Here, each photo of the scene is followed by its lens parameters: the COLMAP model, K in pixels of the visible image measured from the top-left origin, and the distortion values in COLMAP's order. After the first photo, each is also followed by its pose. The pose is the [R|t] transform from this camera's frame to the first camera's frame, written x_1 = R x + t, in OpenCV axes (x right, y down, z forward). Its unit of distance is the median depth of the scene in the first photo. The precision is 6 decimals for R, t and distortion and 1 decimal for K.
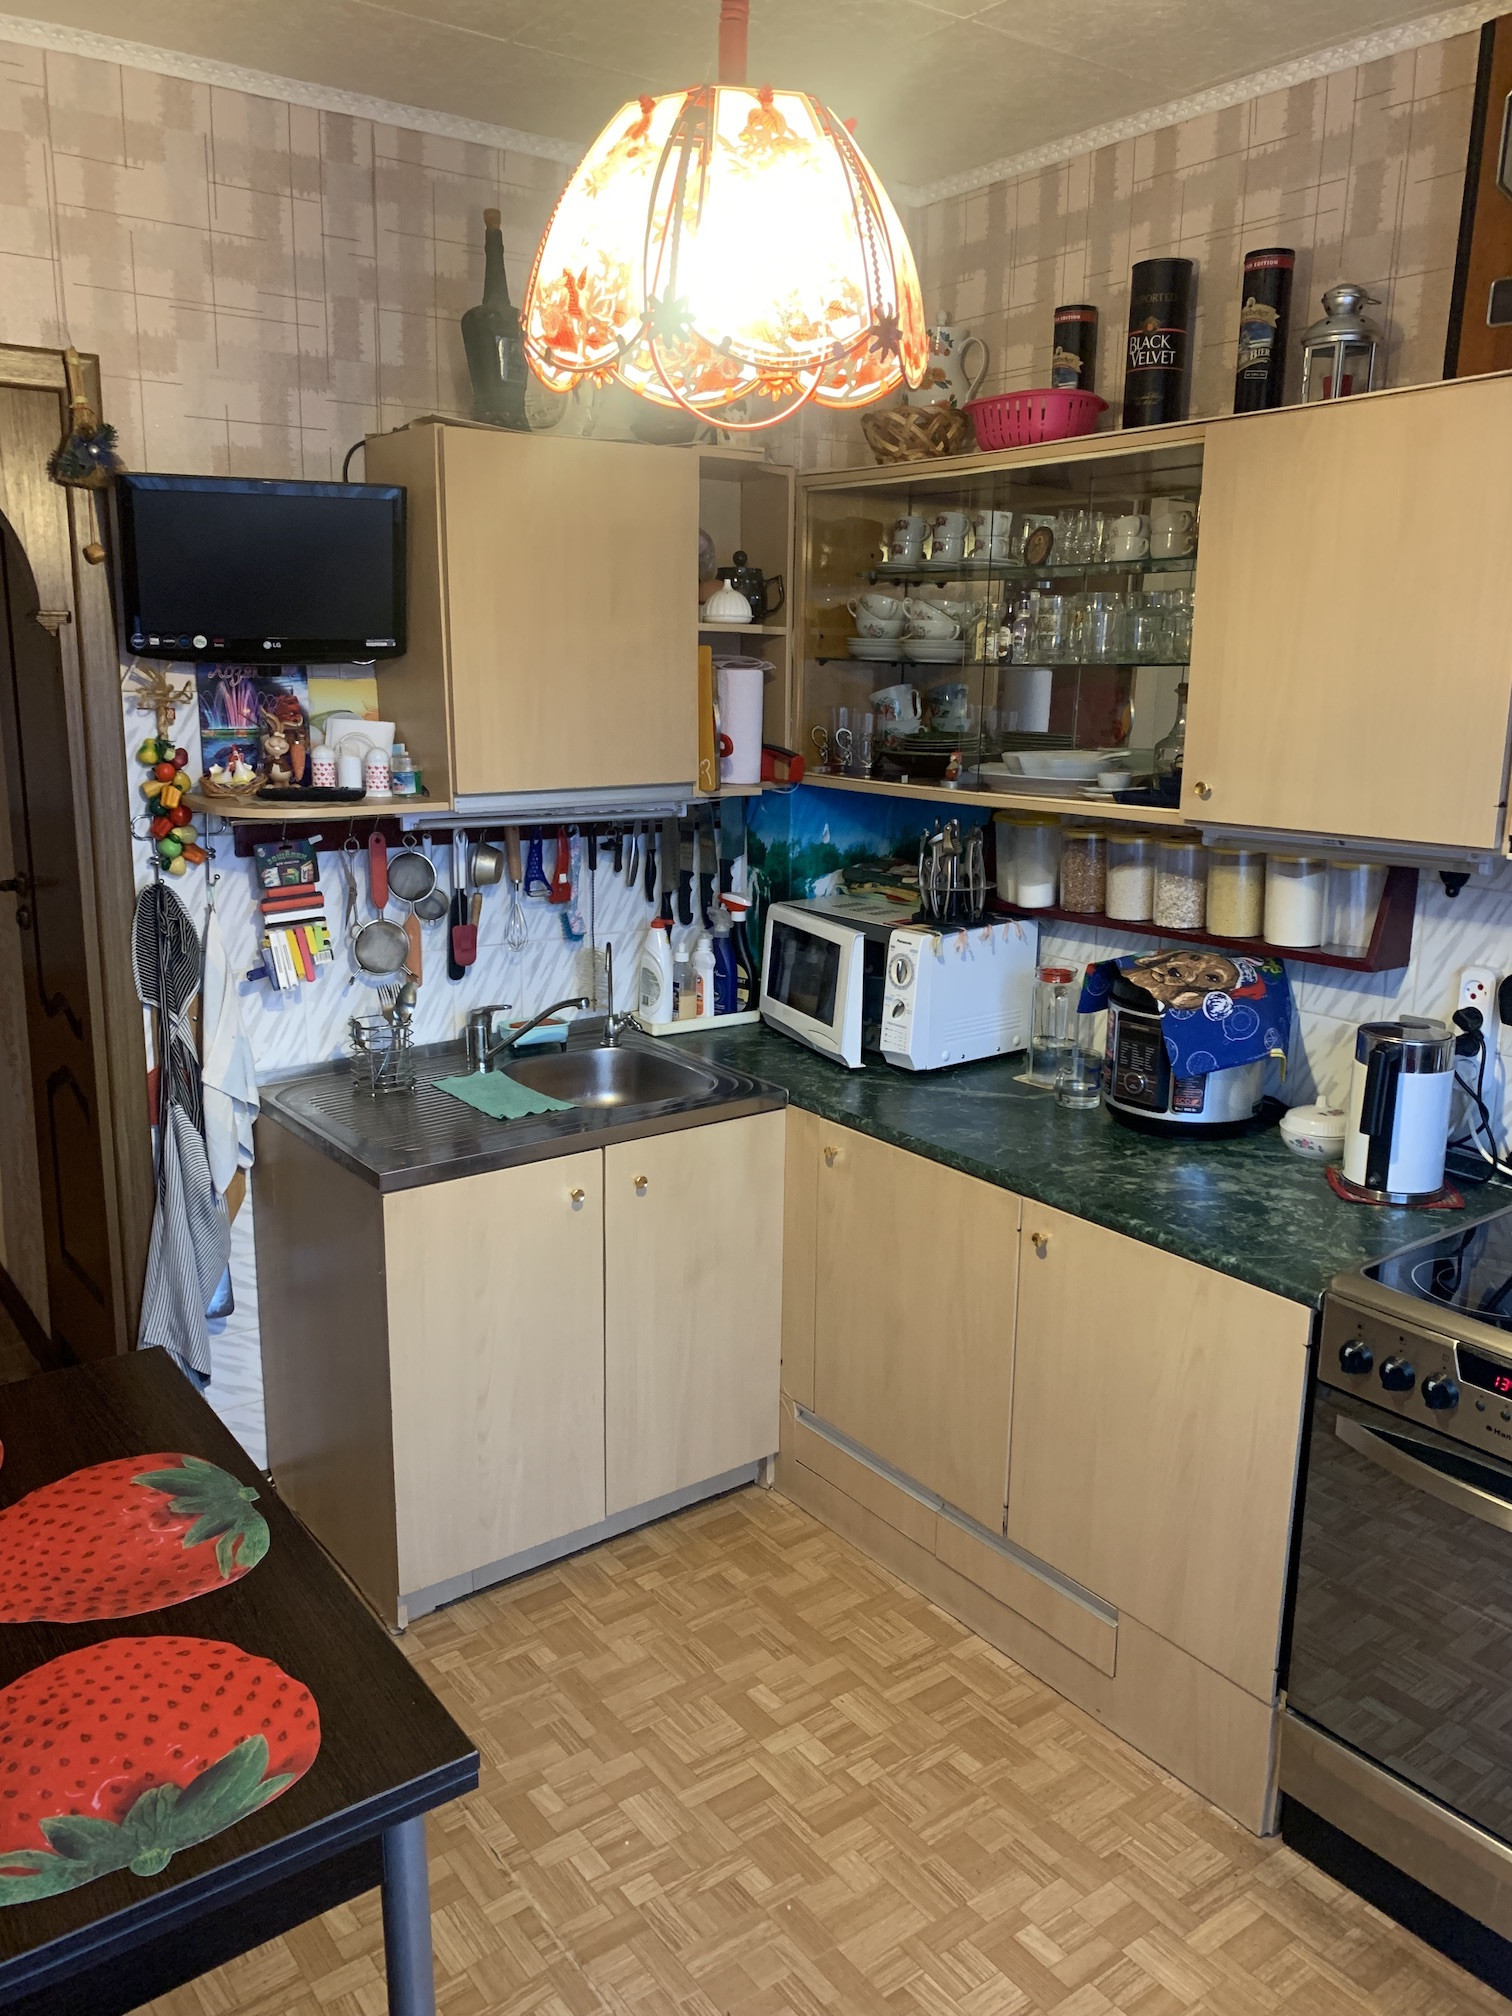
lens RADIAL K [[1555.3, 0, 739.2], [0, 1555.3, 1007.4], [0, 0, 1]] dist [0.041318, -0.034624]
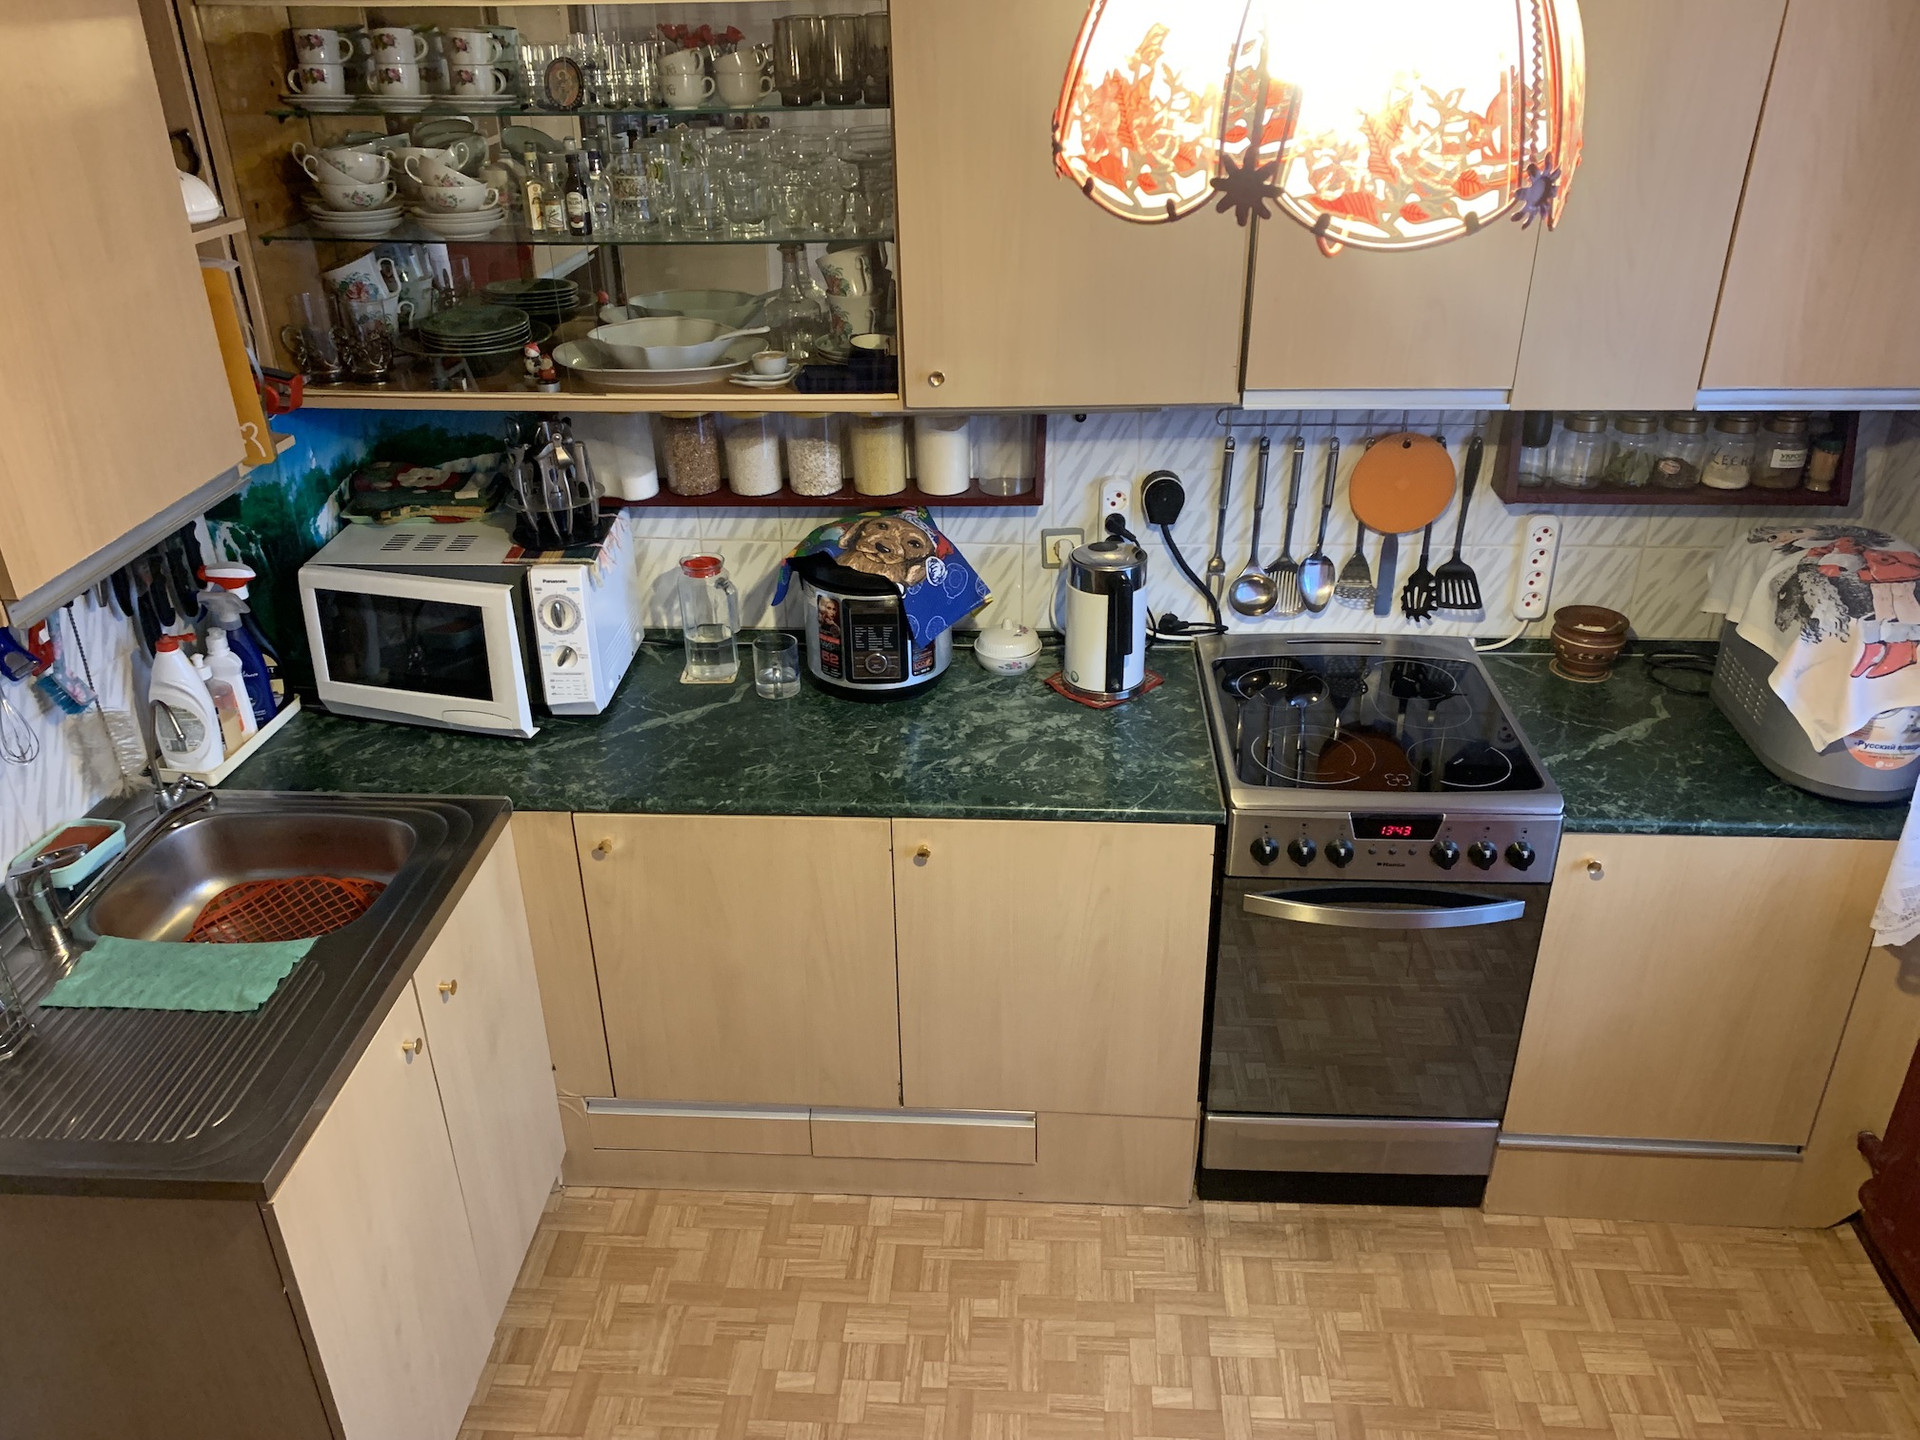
lens RADIAL K [[1481.3, 0, 961.9], [0, 1481.3, 720.9], [0, 0, 1]] dist [0.041318, -0.034624]
pose [[0.631160, -0.374543, 0.679231, -0.385781], [0.189577, 0.923621, 0.333145, -0.230247], [-0.752129, -0.081501, 0.653957, 0.324633]]
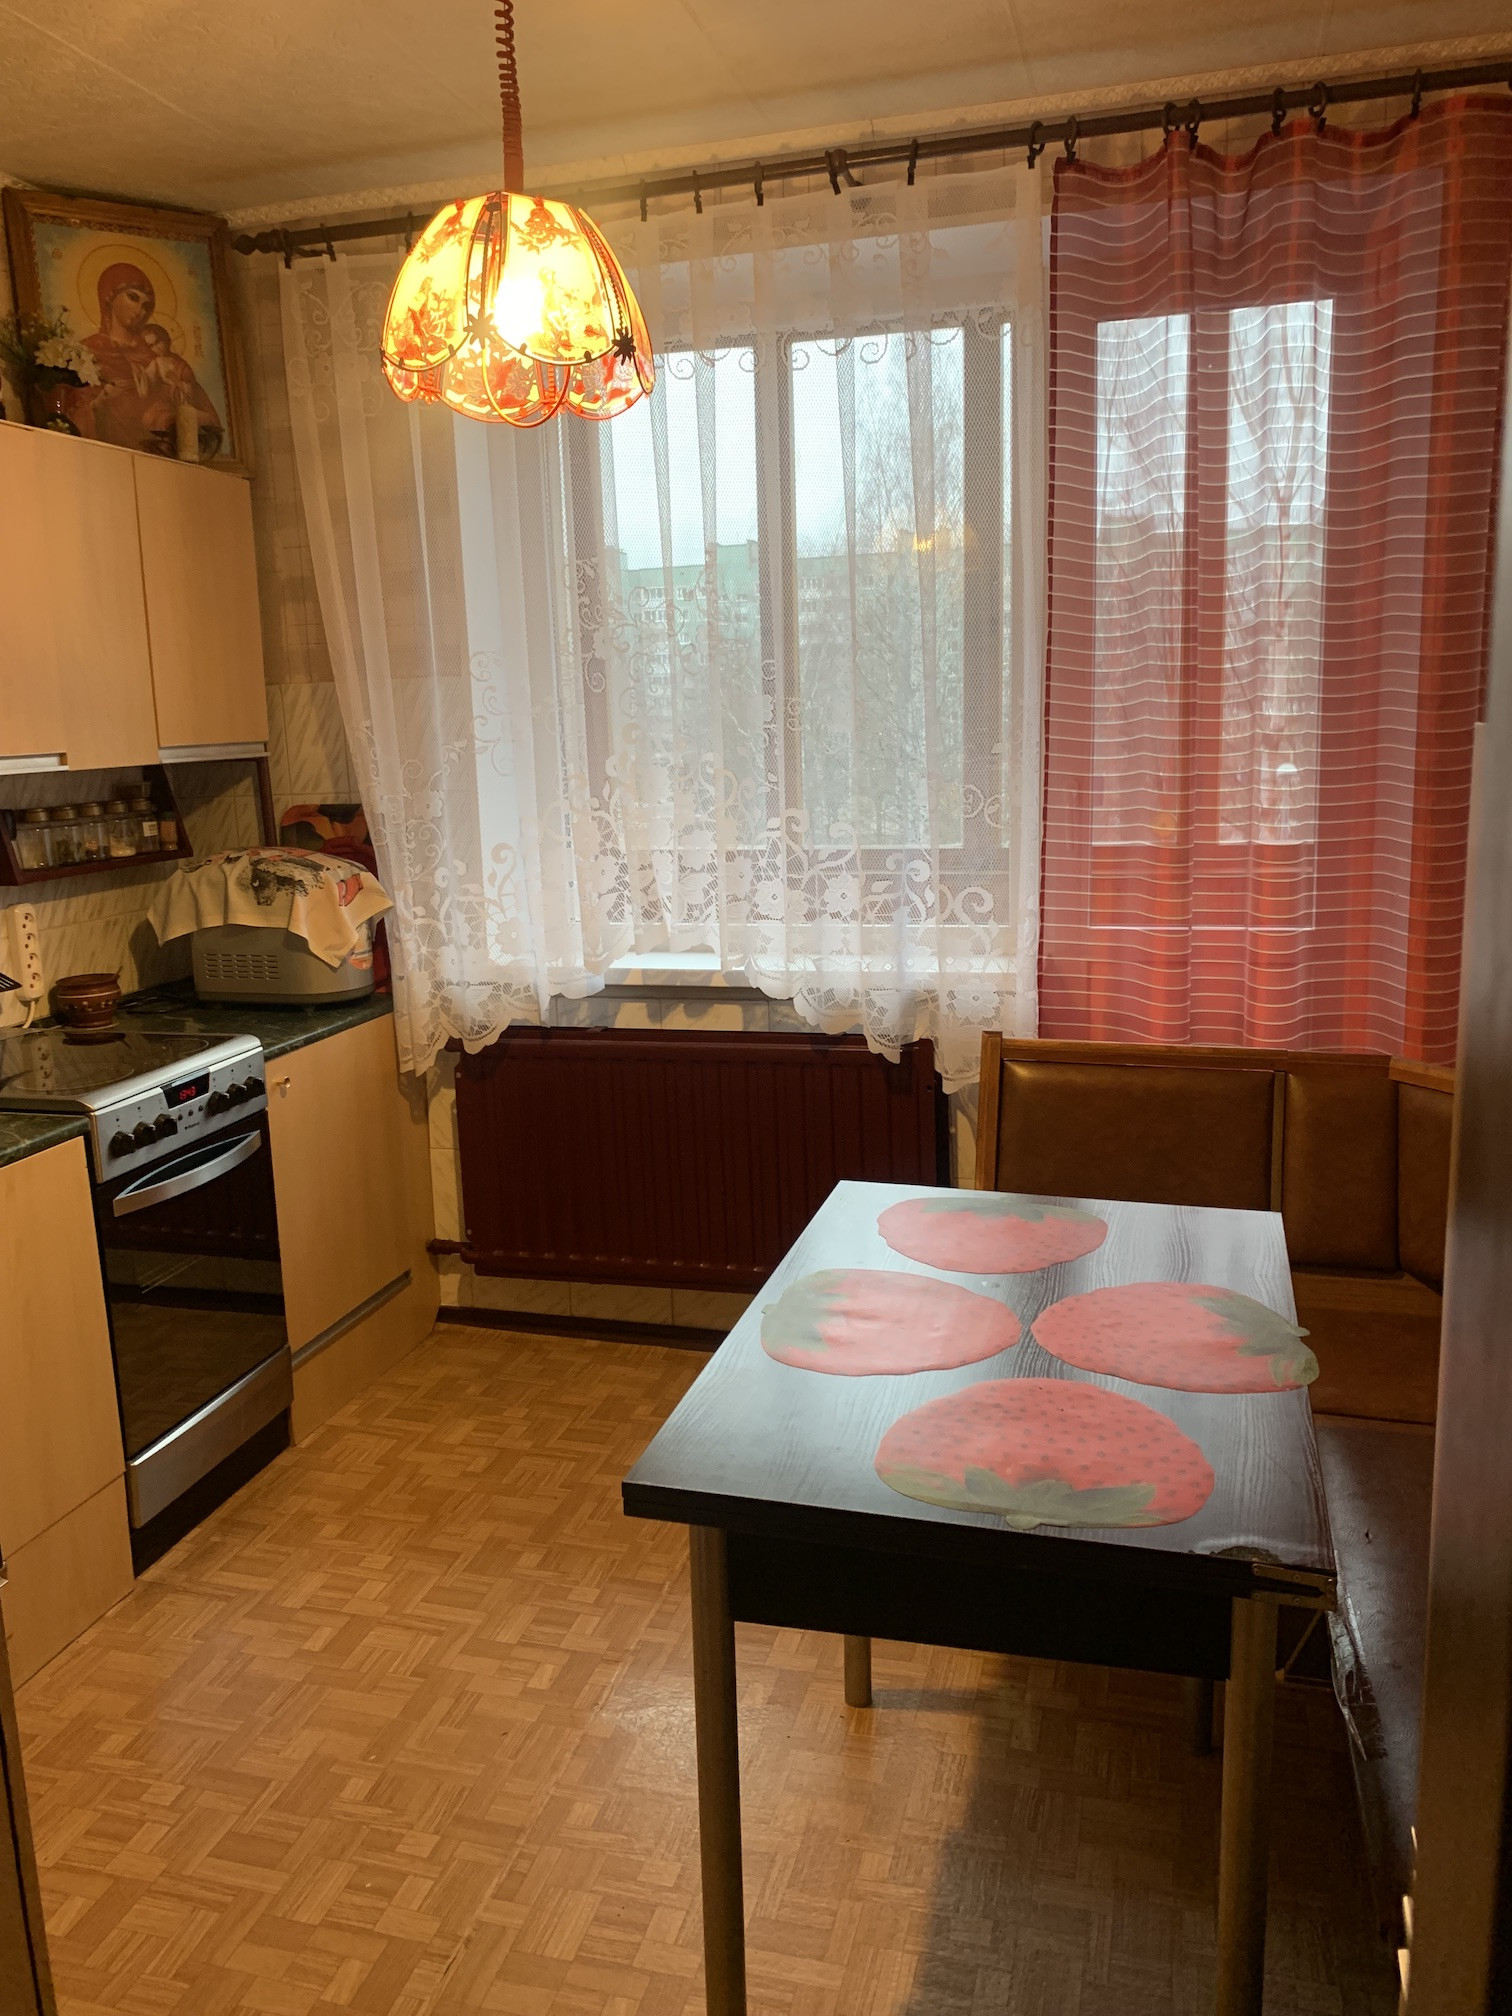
lens RADIAL K [[1555.3, 0, 746.1], [0, 1555.3, 1001.1], [0, 0, 1]] dist [0.041318, -0.034624]
pose [[-0.623430, -0.132730, 0.770531, -0.709809], [0.202020, 0.924678, 0.322735, -0.158428], [-0.755330, 0.356865, -0.549658, 0.975032]]
